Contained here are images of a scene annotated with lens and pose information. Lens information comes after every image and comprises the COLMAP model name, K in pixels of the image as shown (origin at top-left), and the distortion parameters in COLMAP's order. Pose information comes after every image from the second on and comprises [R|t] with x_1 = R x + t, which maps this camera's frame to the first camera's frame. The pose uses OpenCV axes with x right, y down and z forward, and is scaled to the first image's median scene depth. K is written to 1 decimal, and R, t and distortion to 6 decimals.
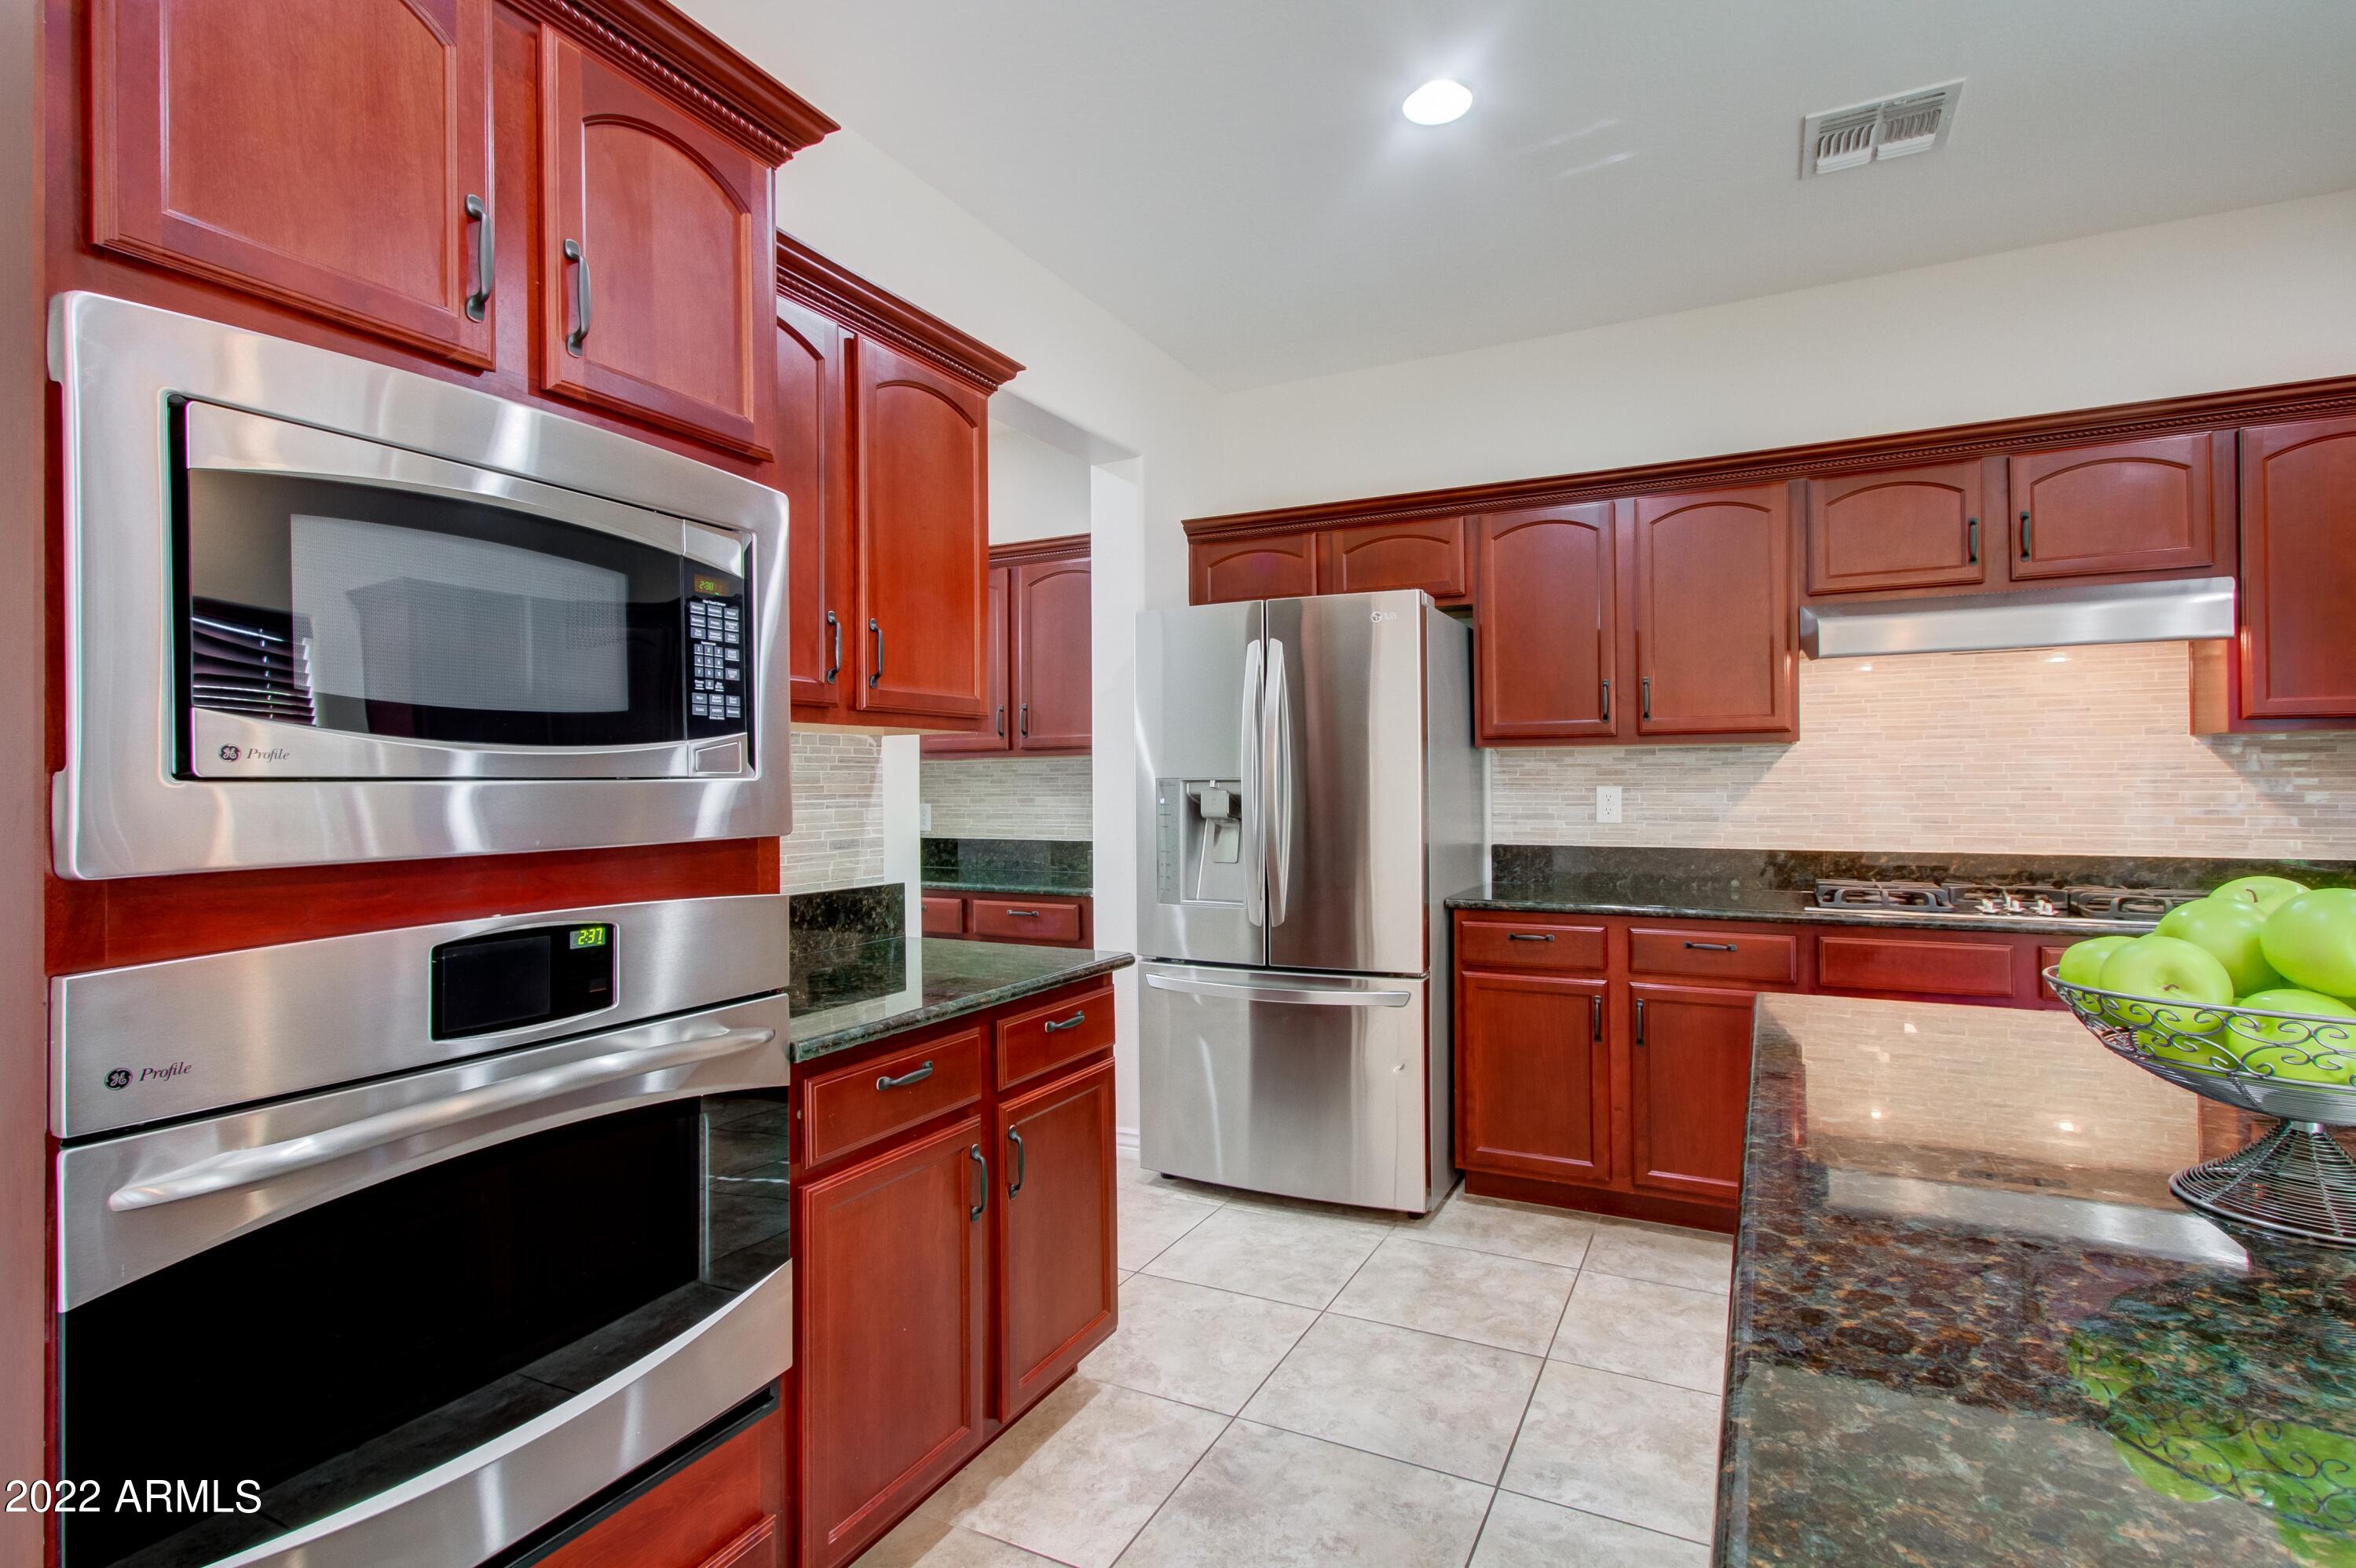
lens RADIAL K [[1098.3, 0, 1171.7], [0, 1098.3, 774.5], [0, 0, 1]] dist [-0.000742, 0.000864]
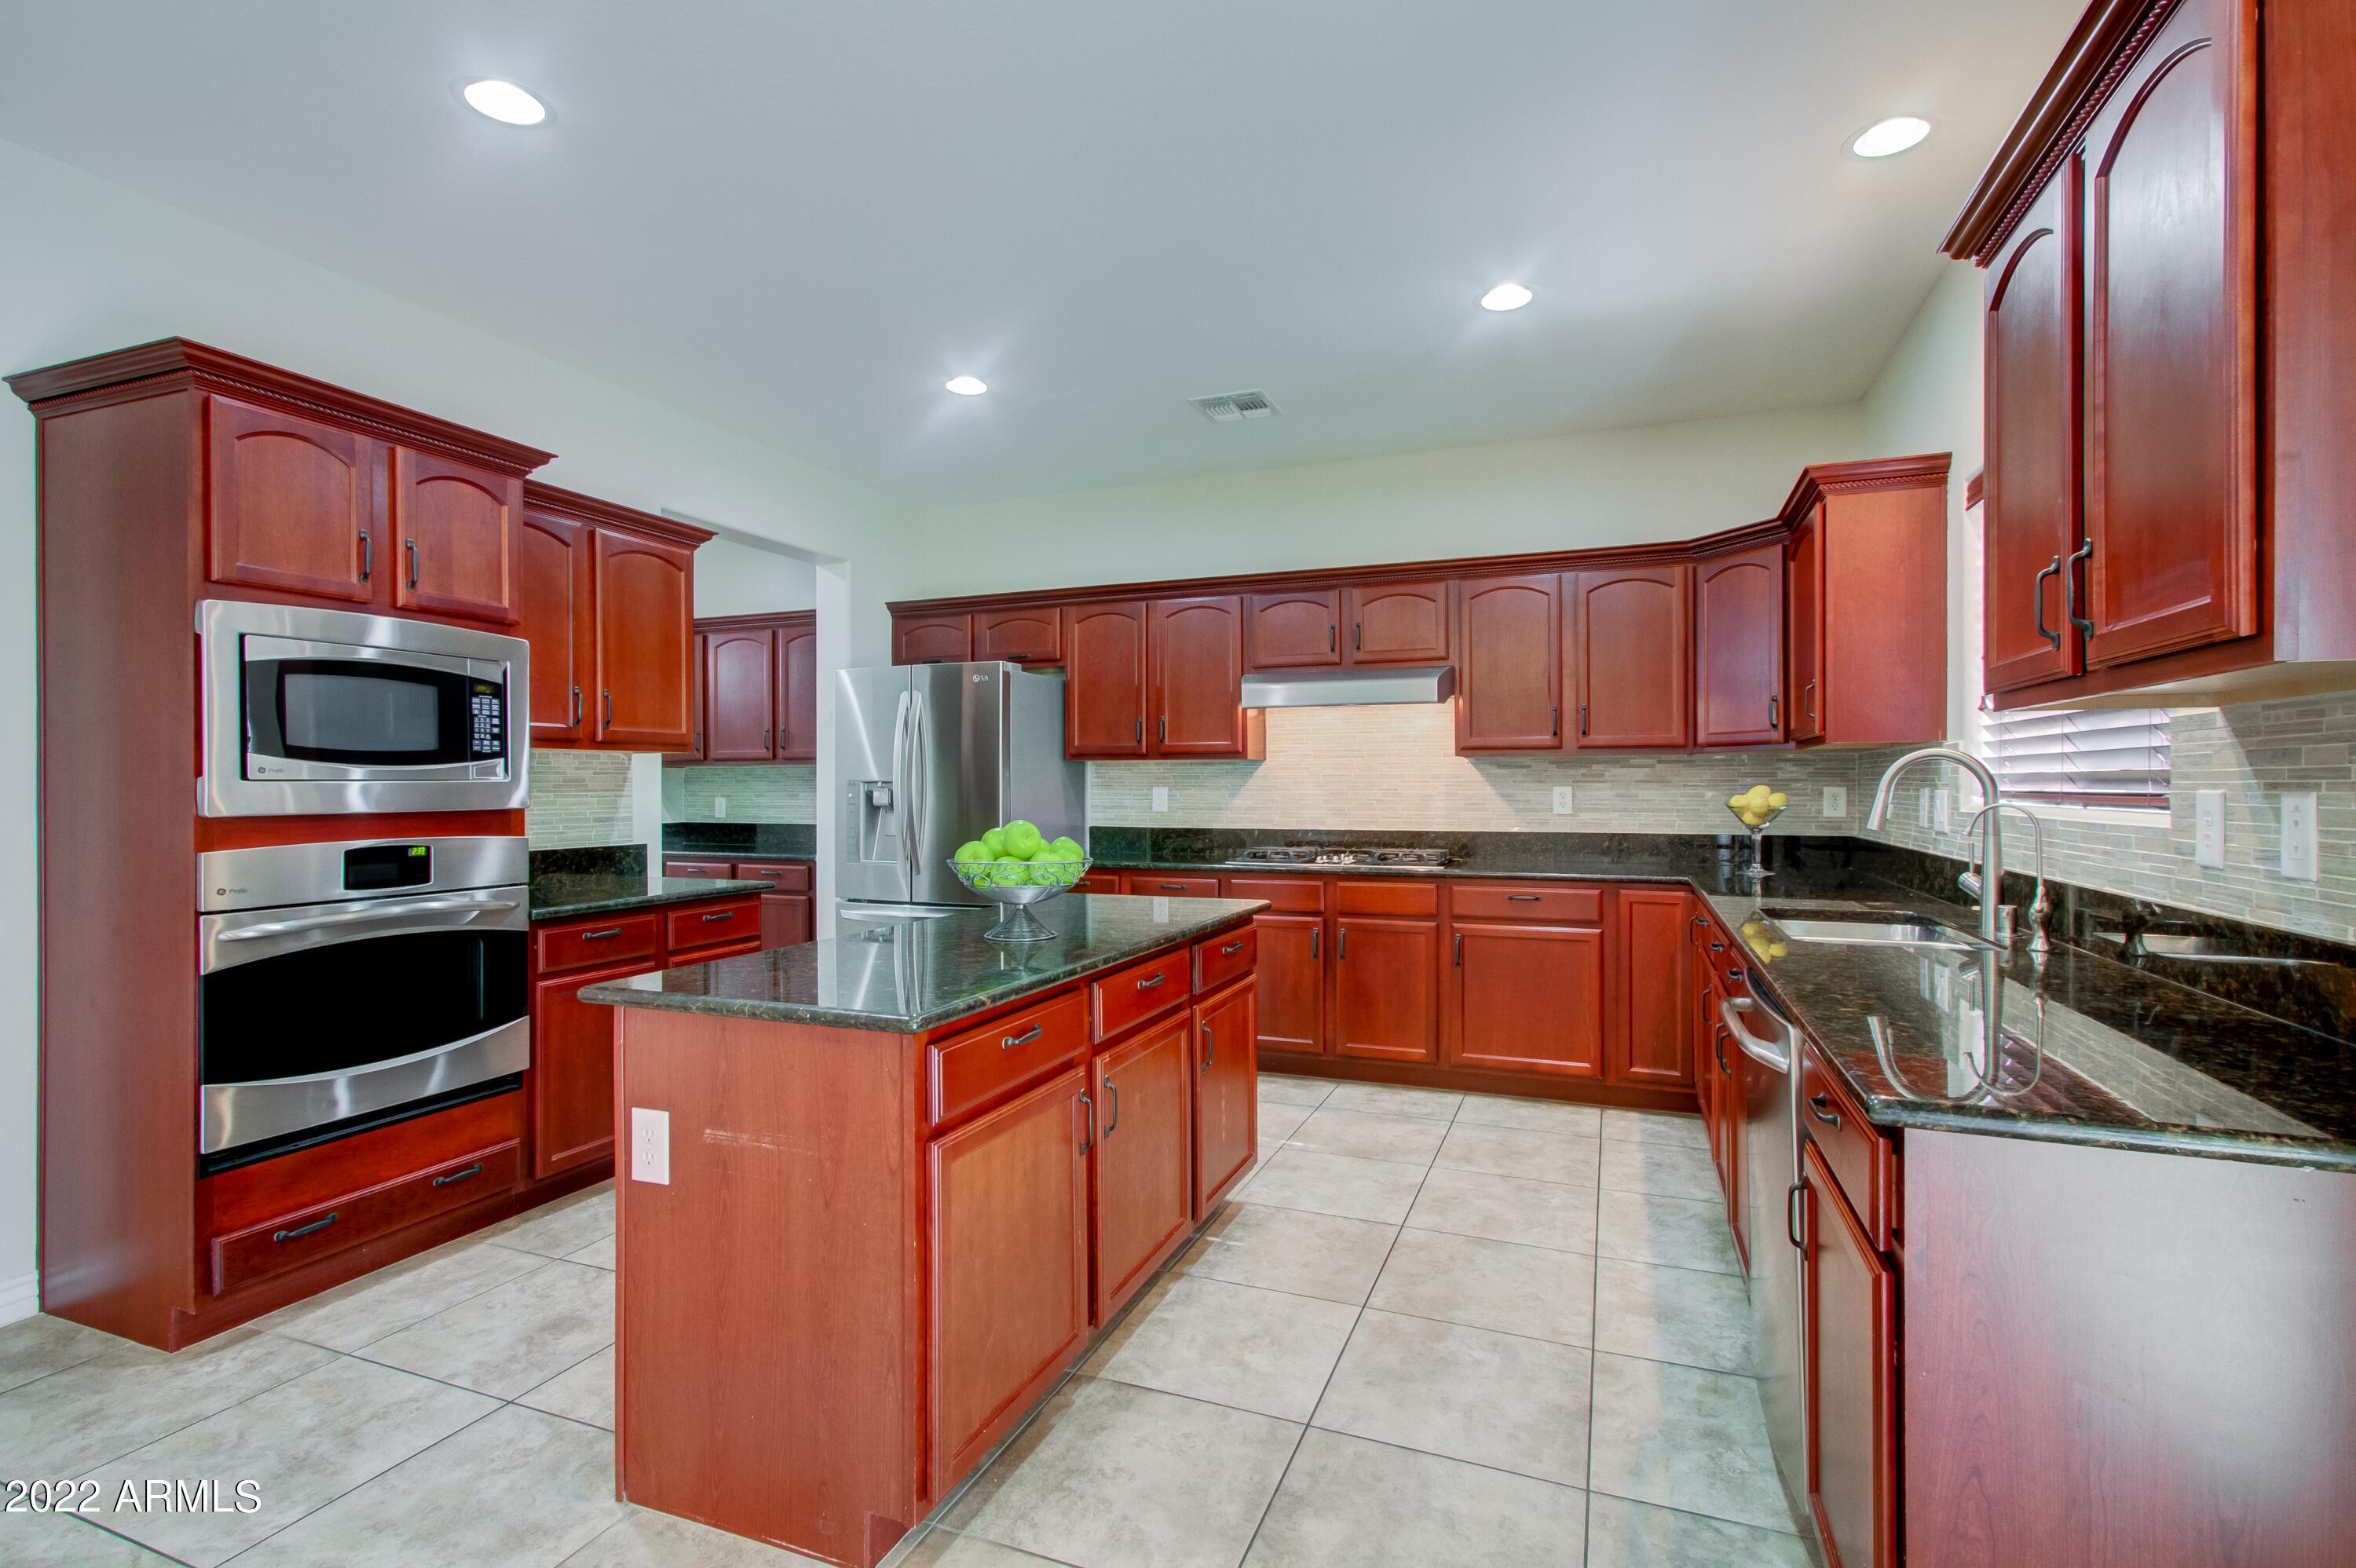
lens RADIAL K [[1098.3, 0, 1200.2], [0, 1098.3, 785.5], [0, 0, 1]] dist [-0.000742, 0.000864]
pose [[0.997290, 0.005210, 0.073385, 0.583407], [-0.005912, 0.999939, 0.009349, -0.010388], [-0.073332, -0.009757, 0.997260, -0.878837]]
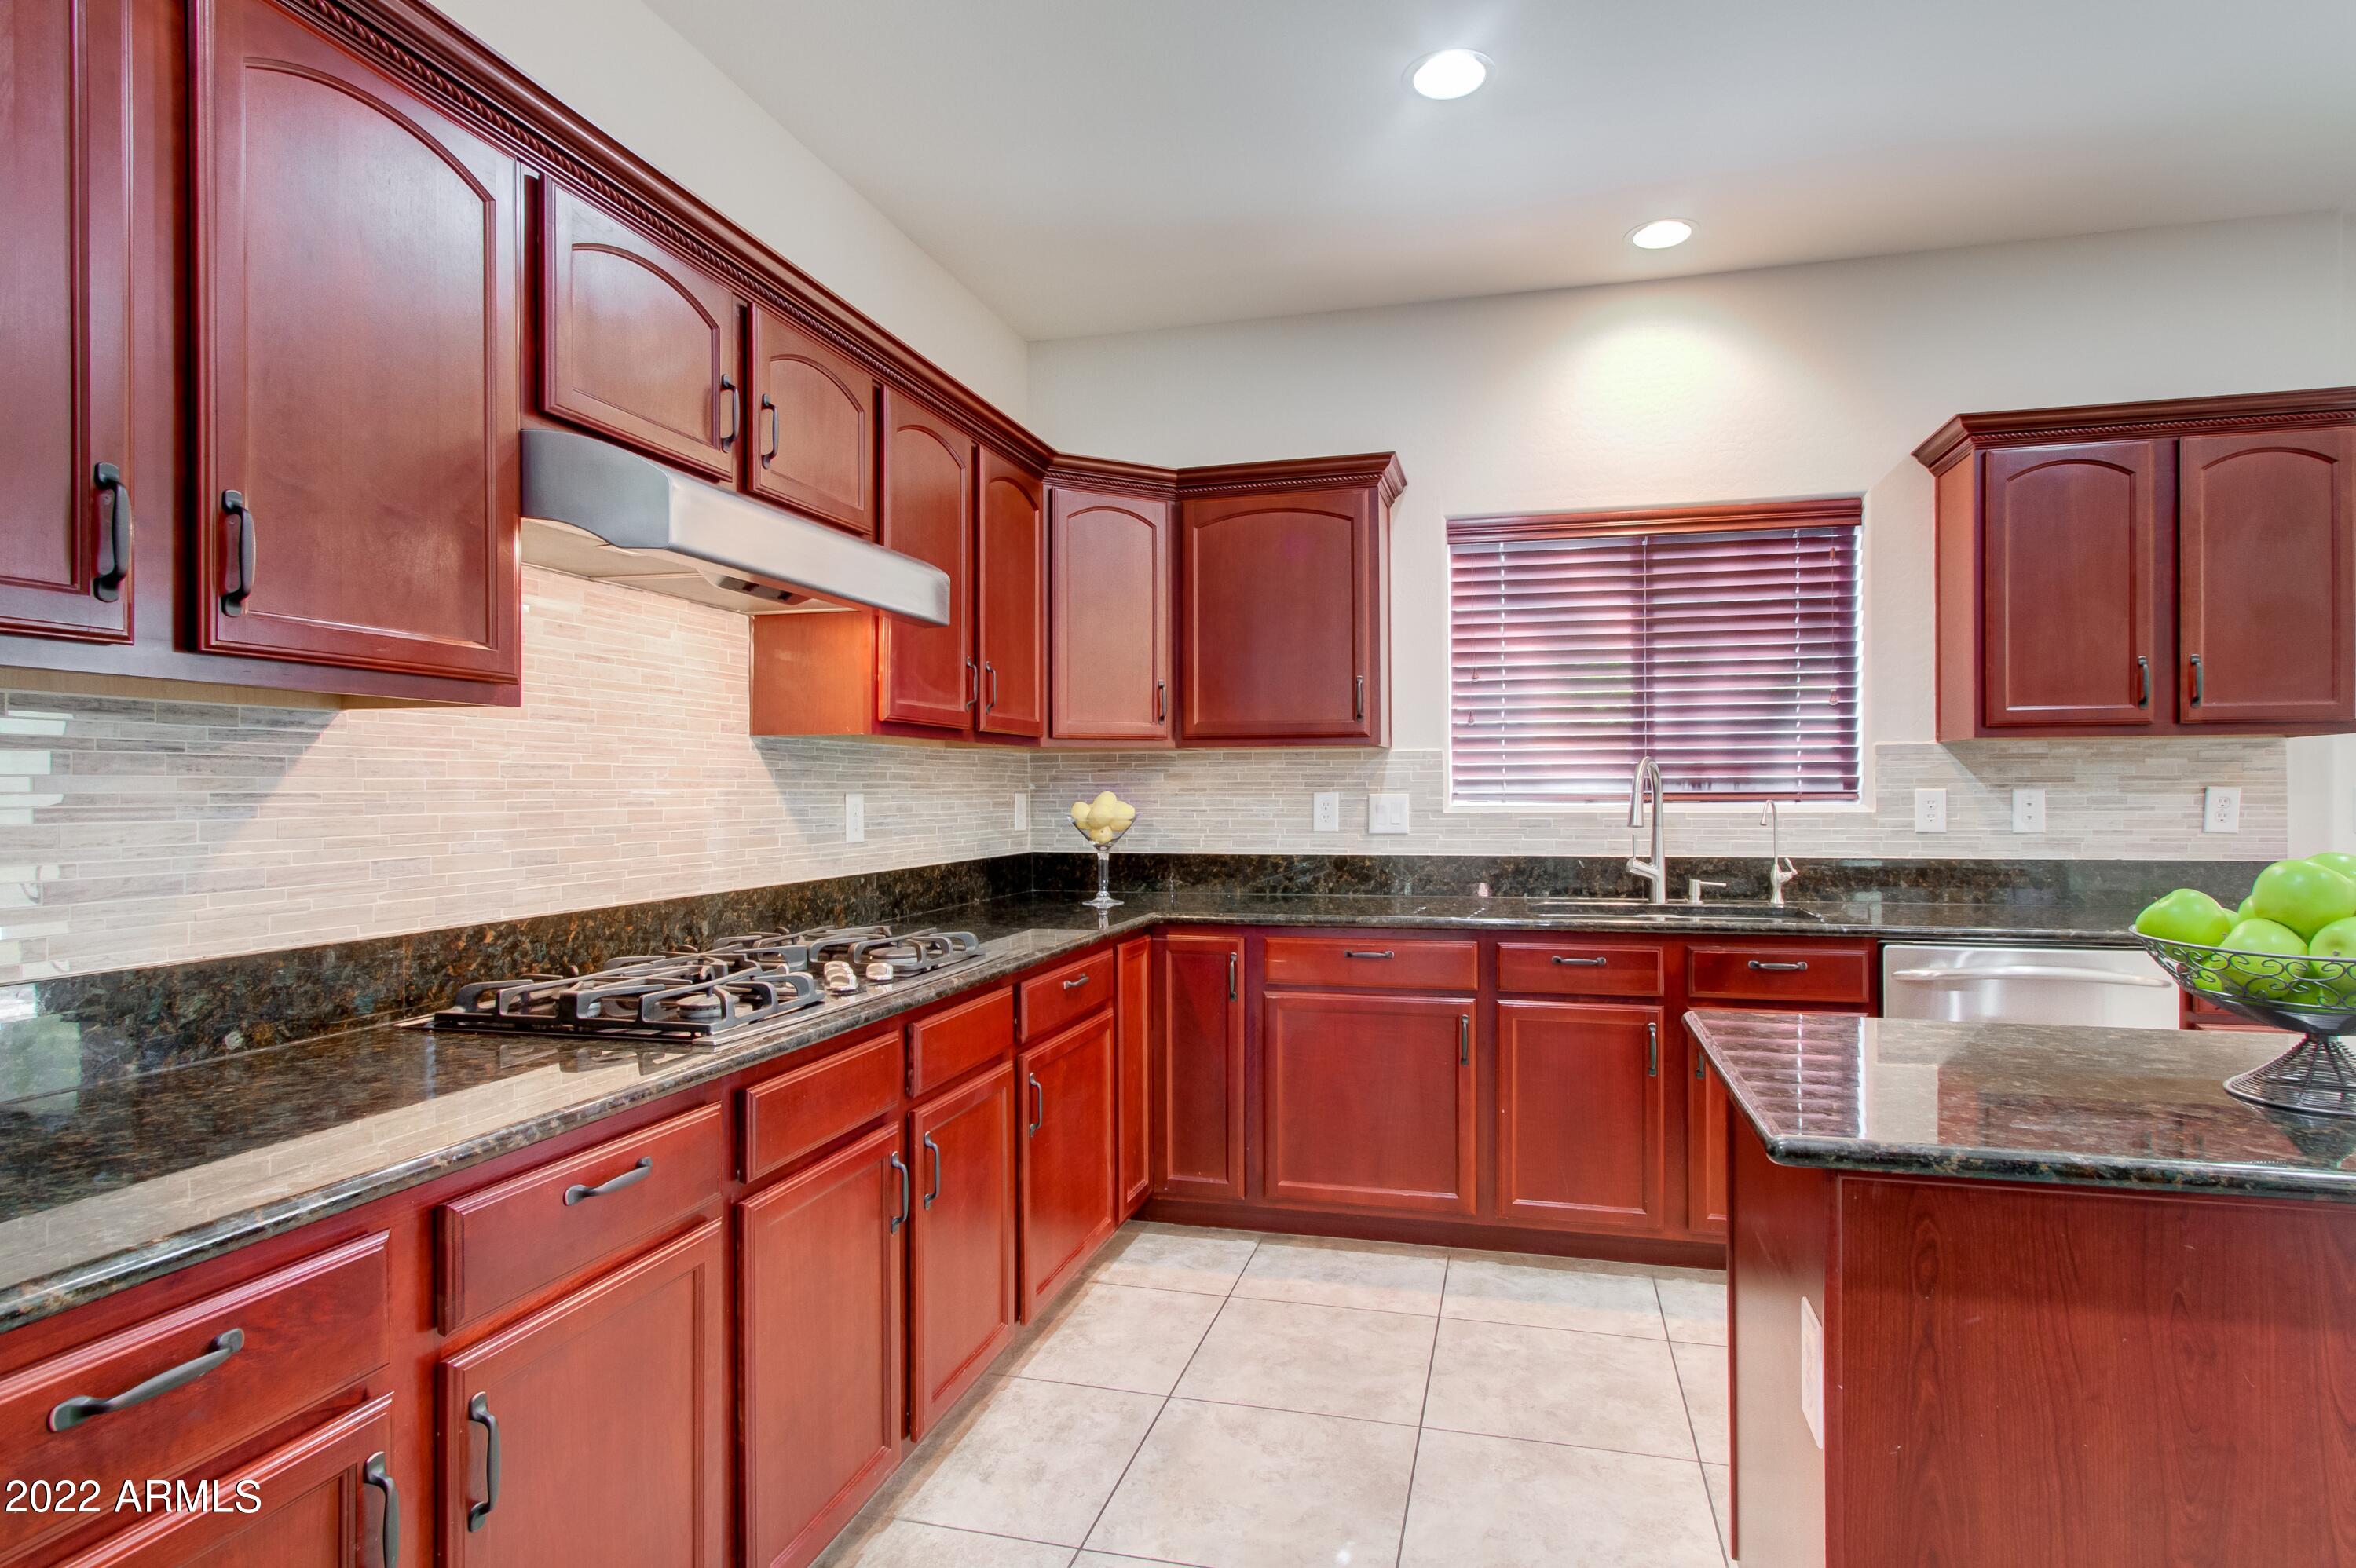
lens RADIAL K [[1210.4, 0, 1200.5], [0, 1210.4, 785.6], [0, 0, 1]] dist [-0.000825, 0.000207]
pose [[-0.187883, 0.013008, 0.982105, -0.000095], [-0.001710, 0.999906, -0.013571, 0.016472], [-0.982190, -0.004229, -0.187843, 1.196935]]
